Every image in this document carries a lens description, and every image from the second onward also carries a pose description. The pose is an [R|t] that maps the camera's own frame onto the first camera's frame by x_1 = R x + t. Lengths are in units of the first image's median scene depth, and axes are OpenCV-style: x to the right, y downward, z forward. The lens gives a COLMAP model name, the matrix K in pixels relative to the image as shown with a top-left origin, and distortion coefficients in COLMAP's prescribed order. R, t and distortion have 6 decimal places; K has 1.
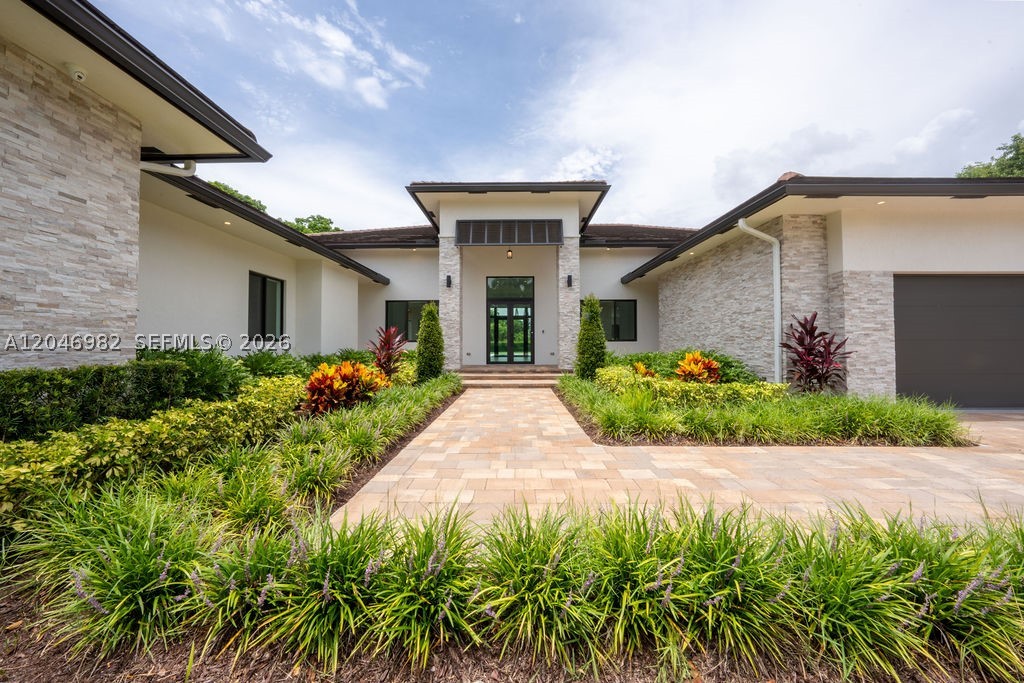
lens RADIAL K [[350.9, 0, 512.4], [0, 350.9, 347.9], [0, 0, 1]] dist [0.008592, -0.000023]
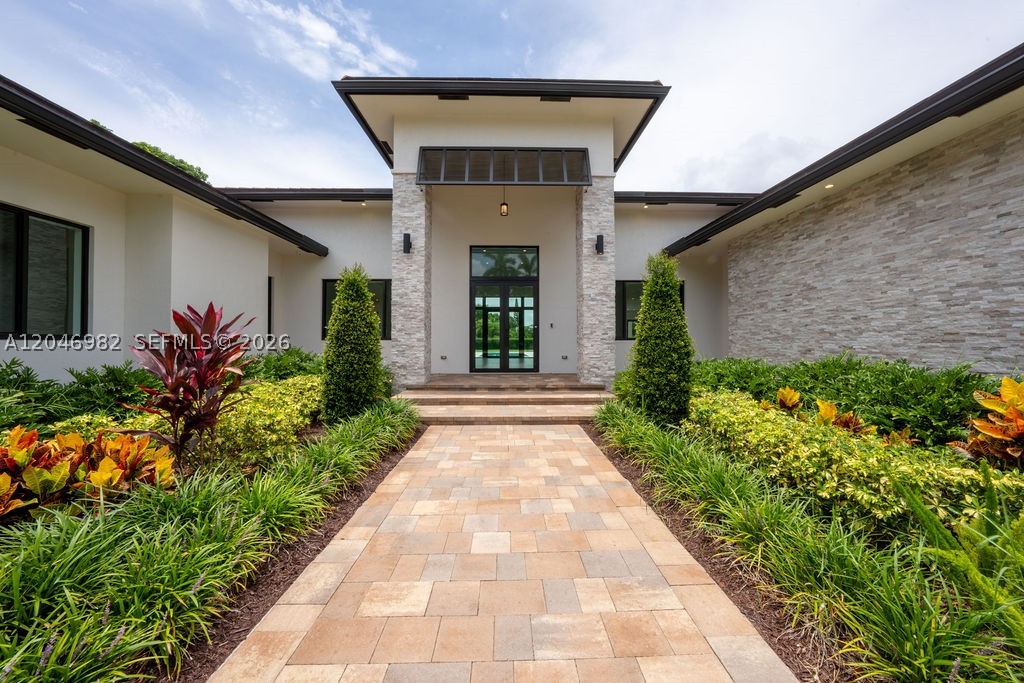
lens RADIAL K [[350.9, 0, 514.4], [0, 350.9, 344.5], [0, 0, 1]] dist [0.008592, -0.000023]
pose [[0.999061, 0.001514, 0.043306, -0.017722], [-0.001580, 0.999998, 0.001508, -0.011113], [-0.043304, -0.001575, 0.999061, 0.366264]]
